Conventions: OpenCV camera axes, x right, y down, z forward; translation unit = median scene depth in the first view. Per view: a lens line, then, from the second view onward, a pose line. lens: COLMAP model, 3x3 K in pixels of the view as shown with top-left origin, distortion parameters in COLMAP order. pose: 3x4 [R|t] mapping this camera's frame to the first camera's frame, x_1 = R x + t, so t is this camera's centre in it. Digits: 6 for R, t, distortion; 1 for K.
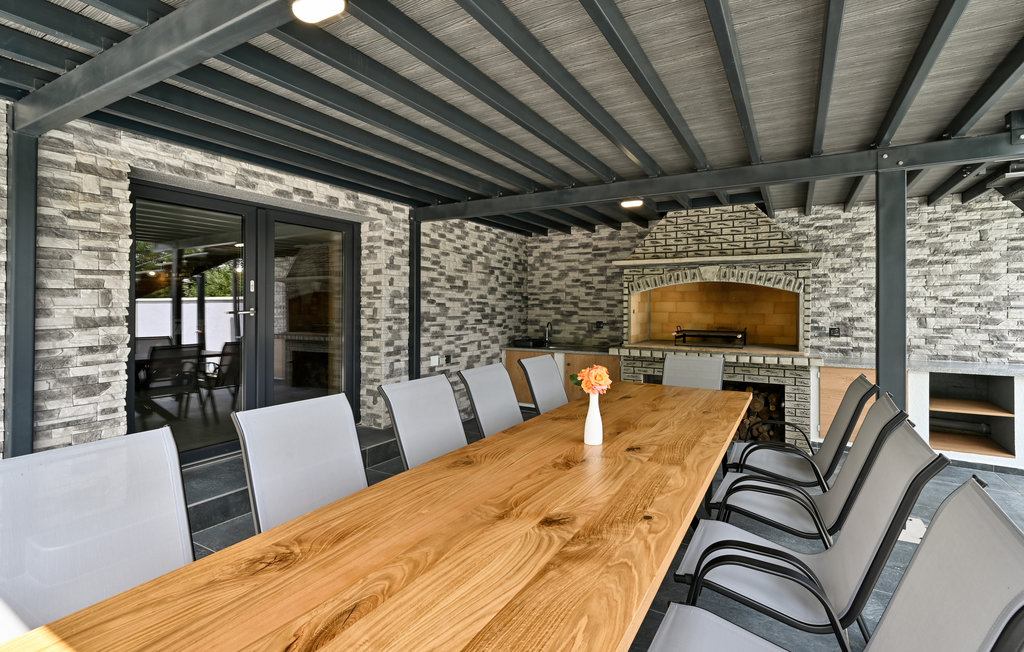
lens RADIAL K [[475.7, 0, 516.0], [0, 475.7, 294.5], [0, 0, 1]] dist [-0.000956, 0.000362]
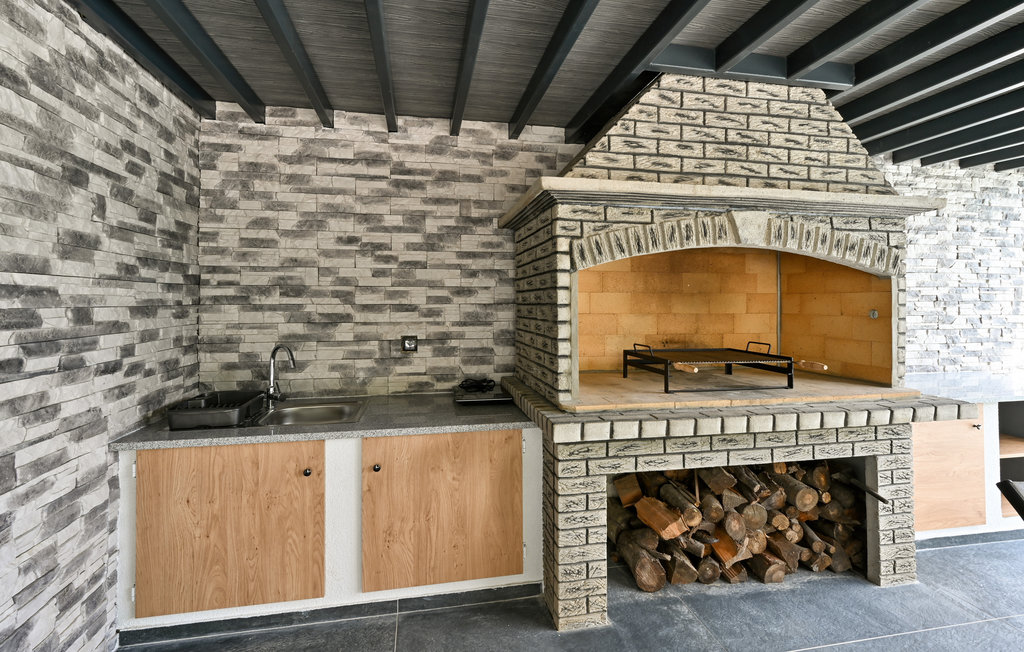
lens RADIAL K [[475.7, 0, 516.0], [0, 475.7, 294.5], [0, 0, 1]] dist [-0.000956, 0.000362]
pose [[0.747166, 0.006403, 0.664607, -0.041497], [-0.014125, 0.999881, 0.006246, 0.014116], [-0.664487, -0.014055, 0.747167, 0.608807]]
